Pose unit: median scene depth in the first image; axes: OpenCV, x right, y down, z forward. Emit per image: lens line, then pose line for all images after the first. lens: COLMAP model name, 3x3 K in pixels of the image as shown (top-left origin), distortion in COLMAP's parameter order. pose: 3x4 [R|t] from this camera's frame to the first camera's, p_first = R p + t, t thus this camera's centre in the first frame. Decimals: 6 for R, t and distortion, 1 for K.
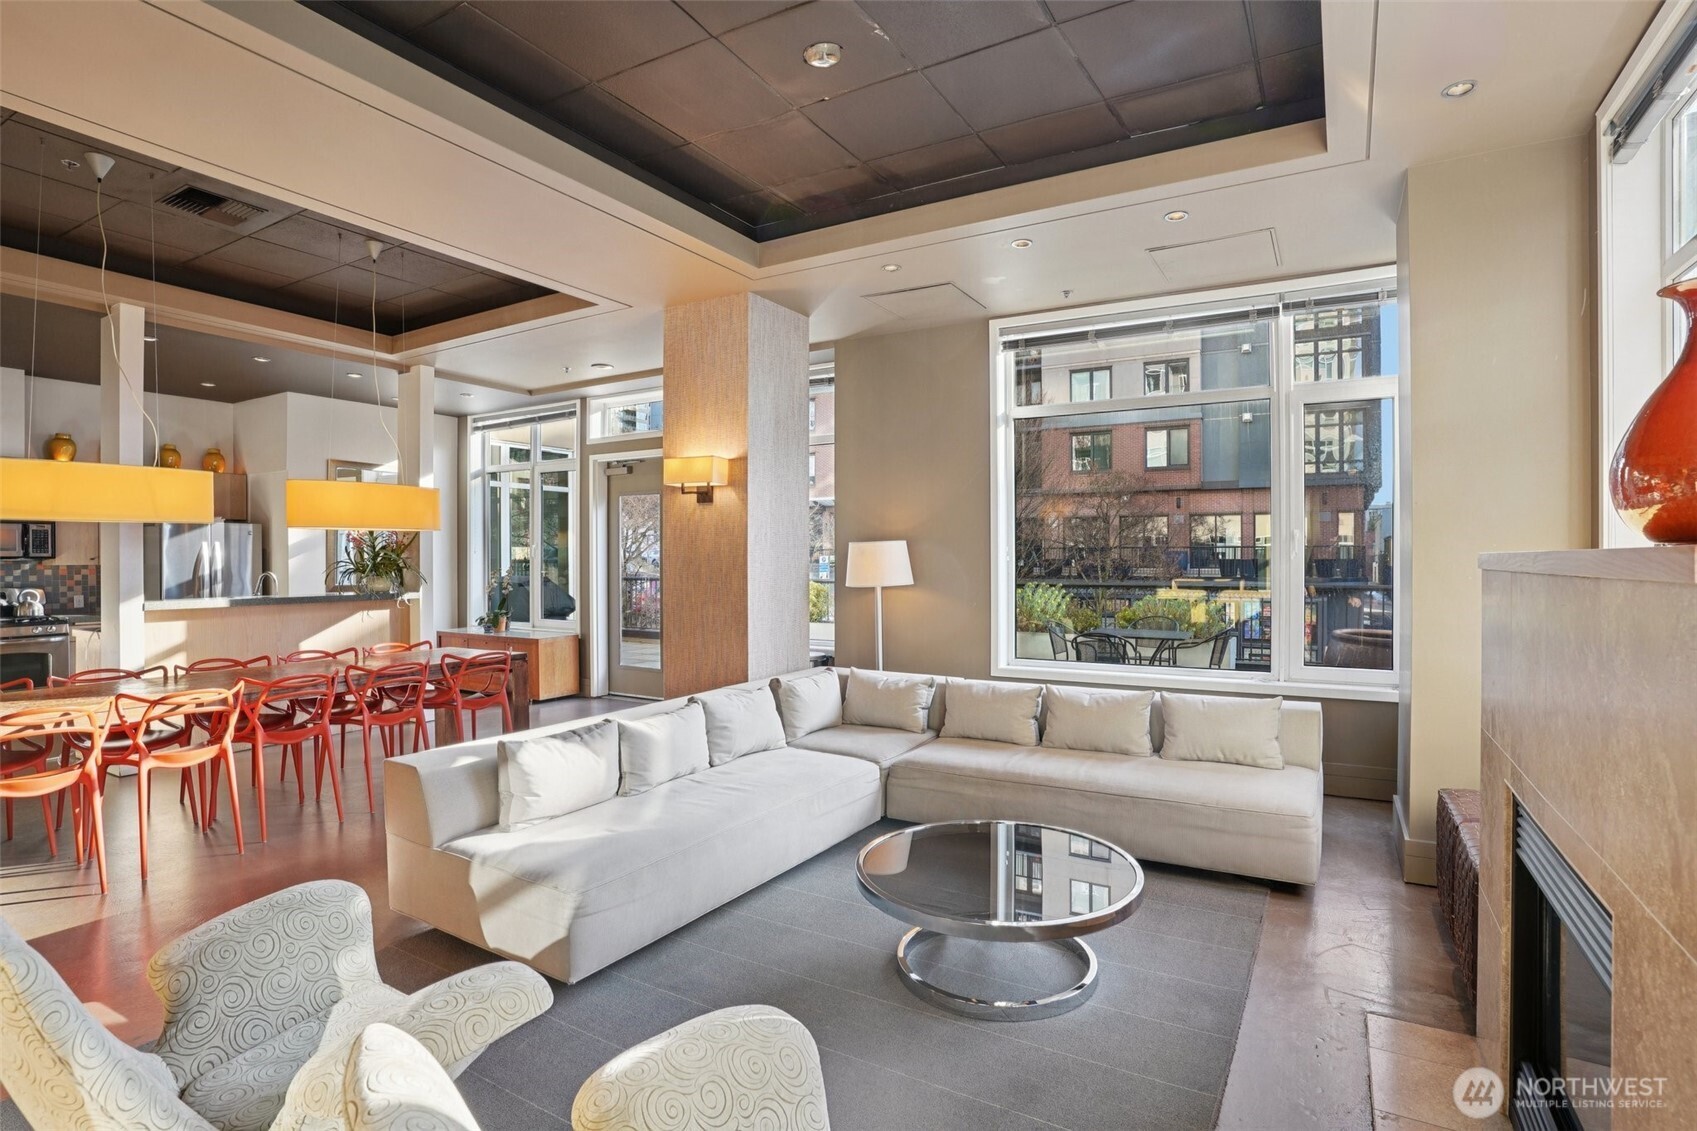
lens RADIAL K [[846.2, 0, 843.2], [0, 846.2, 560.1], [0, 0, 1]] dist [-0.033915, 0.003320]
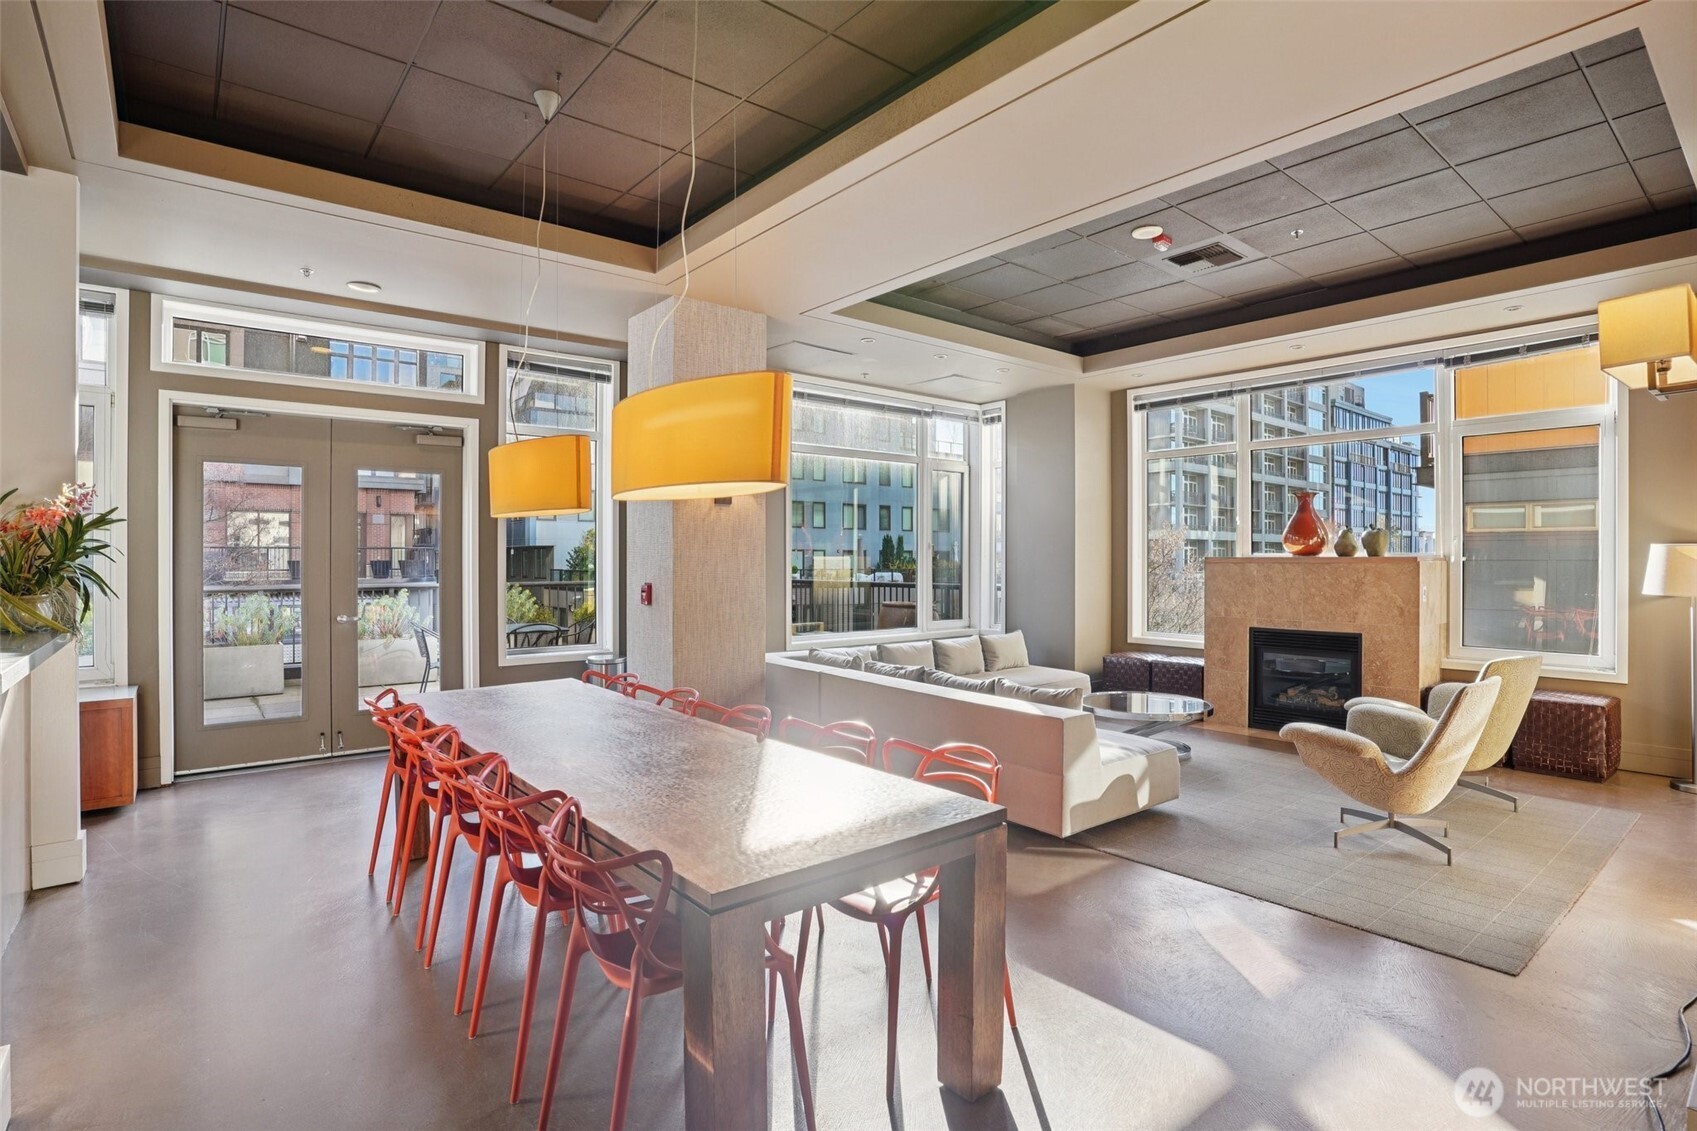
lens RADIAL K [[846.2, 0, 859.6], [0, 846.2, 568.0], [0, 0, 1]] dist [-0.033915, 0.003320]
pose [[0.337819, -0.011418, 0.941142, -0.692623], [0.003706, 0.999935, 0.010801, -0.000179], [-0.941204, -0.000161, 0.337839, 0.320491]]
